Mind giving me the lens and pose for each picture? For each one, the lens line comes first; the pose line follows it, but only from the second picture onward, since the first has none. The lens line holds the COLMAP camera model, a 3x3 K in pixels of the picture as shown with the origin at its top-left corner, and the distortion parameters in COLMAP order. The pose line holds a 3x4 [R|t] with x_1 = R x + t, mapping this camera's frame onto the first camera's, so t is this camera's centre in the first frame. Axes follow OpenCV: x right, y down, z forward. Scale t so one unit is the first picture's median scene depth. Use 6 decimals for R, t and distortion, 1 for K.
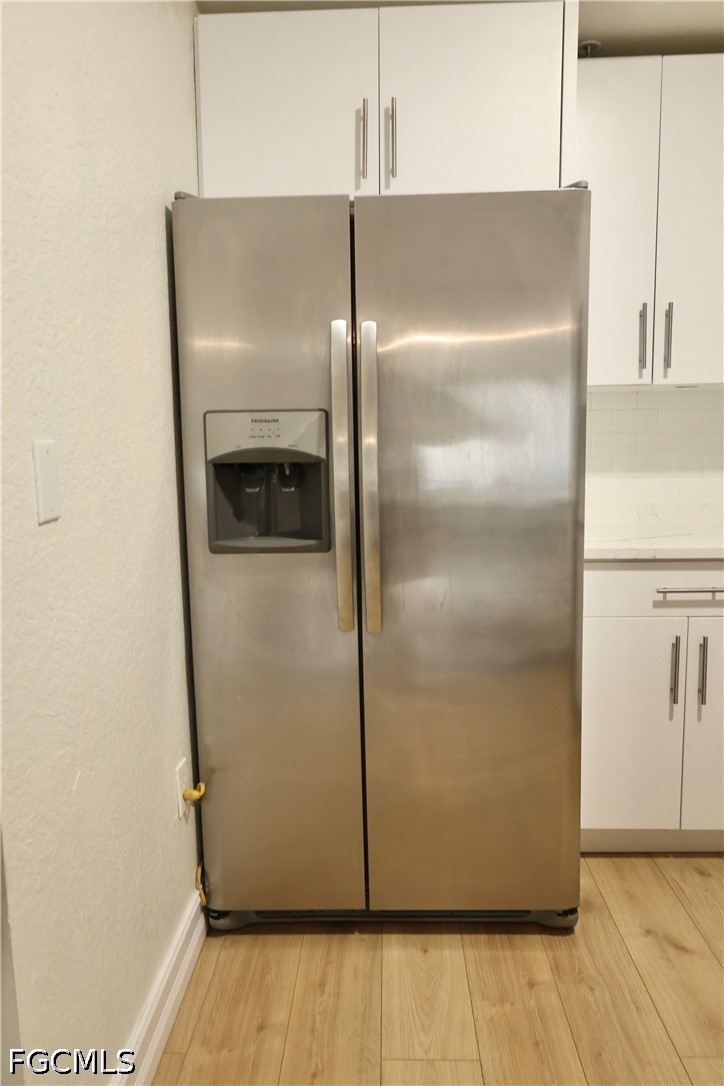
lens RADIAL K [[719.6, 0, 362.0], [0, 719.6, 543.0], [0, 0, 1]] dist [-0.004974, -0.000745]
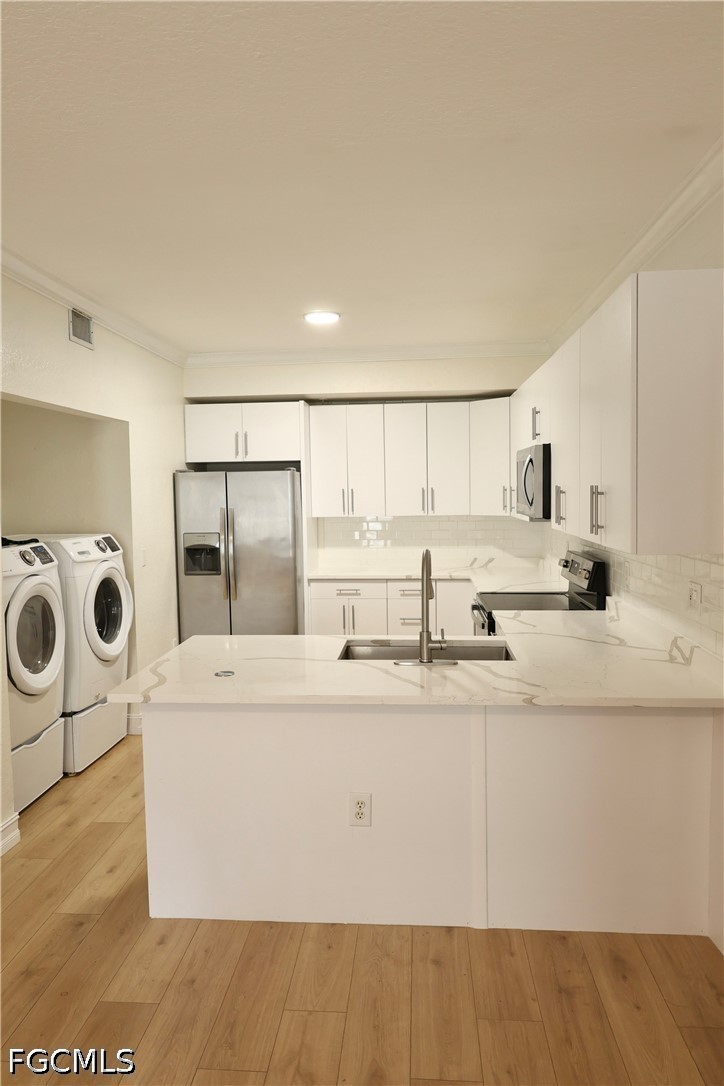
lens RADIAL K [[755.6, 0, 362.0], [0, 755.6, 543.0], [0, 0, 1]] dist [0.001256, 0.002460]
pose [[0.998561, 0.002653, -0.053563, 0.782969], [-0.005508, 0.998568, -0.053214, 0.045307], [0.053345, 0.053432, 0.997146, -2.414554]]
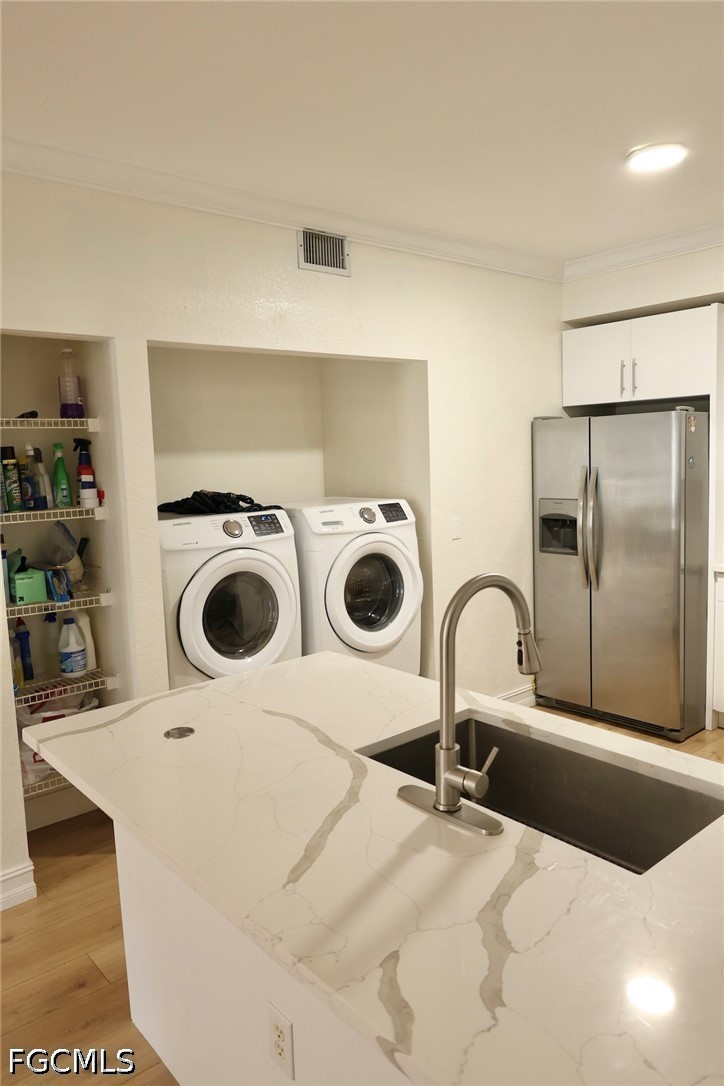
lens RADIAL K [[755.6, 0, 362.0], [0, 755.6, 543.0], [0, 0, 1]] dist [0.001256, 0.002460]
pose [[0.667900, 0.080280, -0.739908, 1.371196], [-0.067179, 0.996610, 0.047490, -0.104065], [0.741213, 0.017988, 0.671029, -1.308928]]
